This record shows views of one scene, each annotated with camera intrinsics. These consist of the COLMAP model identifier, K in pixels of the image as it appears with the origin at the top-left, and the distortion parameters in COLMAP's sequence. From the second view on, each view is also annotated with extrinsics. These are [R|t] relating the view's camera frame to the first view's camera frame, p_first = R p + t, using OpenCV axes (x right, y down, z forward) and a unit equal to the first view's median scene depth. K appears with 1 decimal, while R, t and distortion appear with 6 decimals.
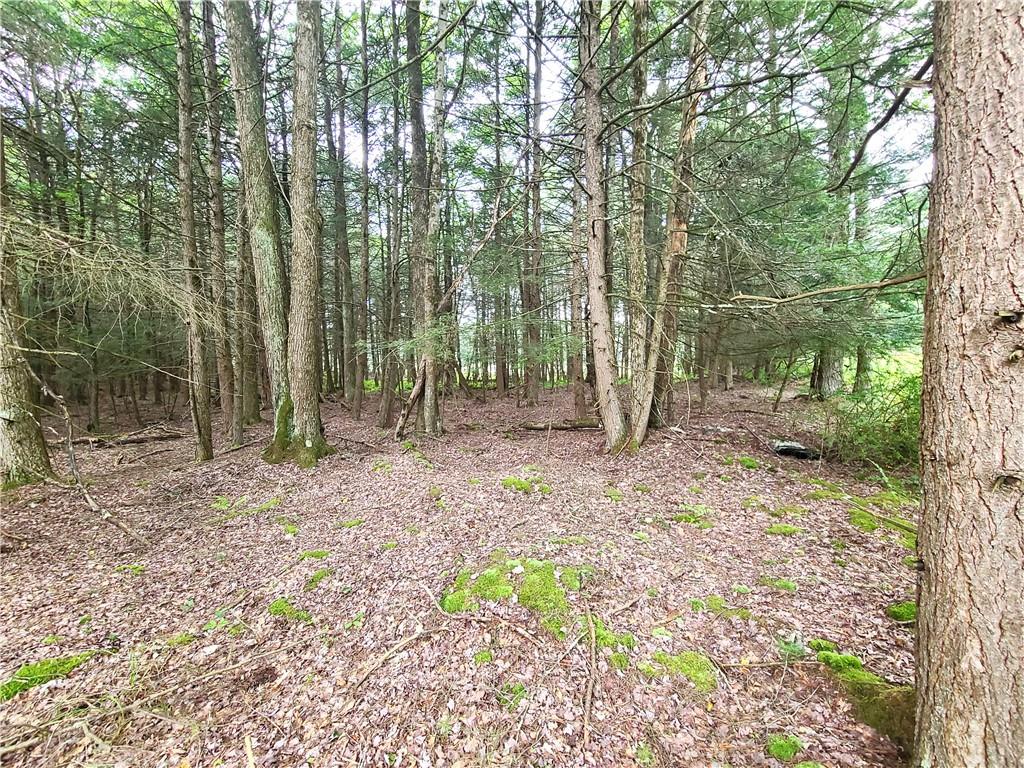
lens RADIAL K [[411.2, 0, 511.3], [0, 411.2, 383.4], [0, 0, 1]] dist [-0.010147, -0.001188]
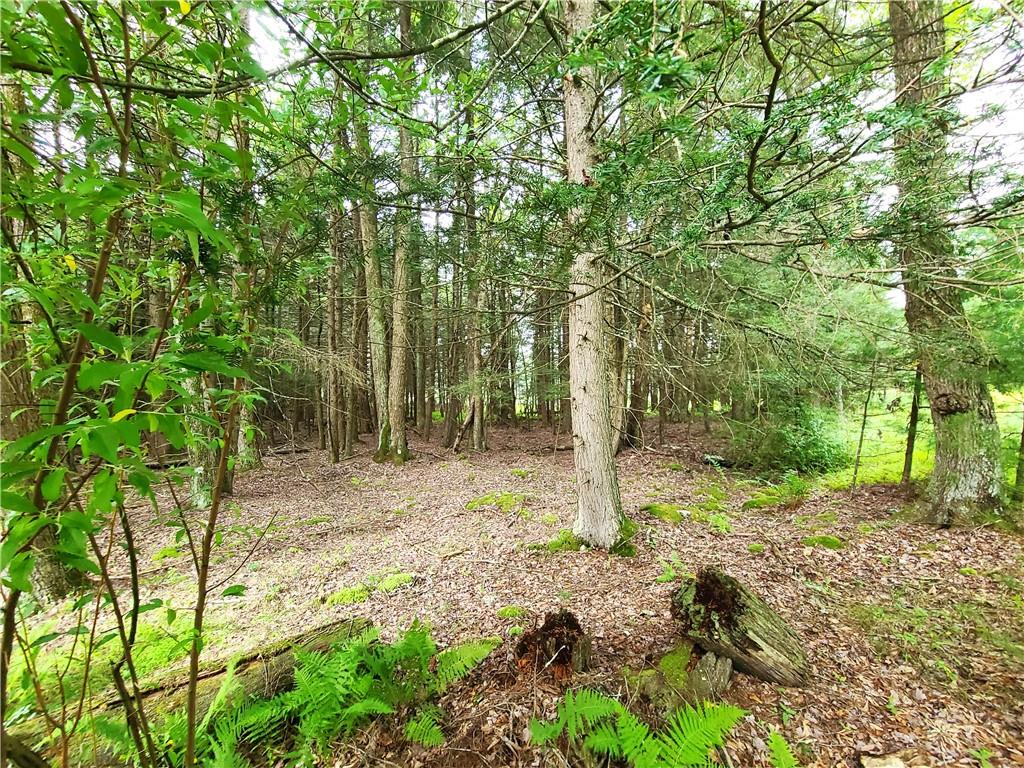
lens RADIAL K [[411.2, 0, 512.5], [0, 411.2, 384.0], [0, 0, 1]] dist [-0.010147, -0.001188]
pose [[0.989043, -0.005977, -0.147504, 0.175660], [-0.005236, 0.997131, -0.075510, 0.003169], [0.147532, 0.075455, 0.986175, -0.524091]]
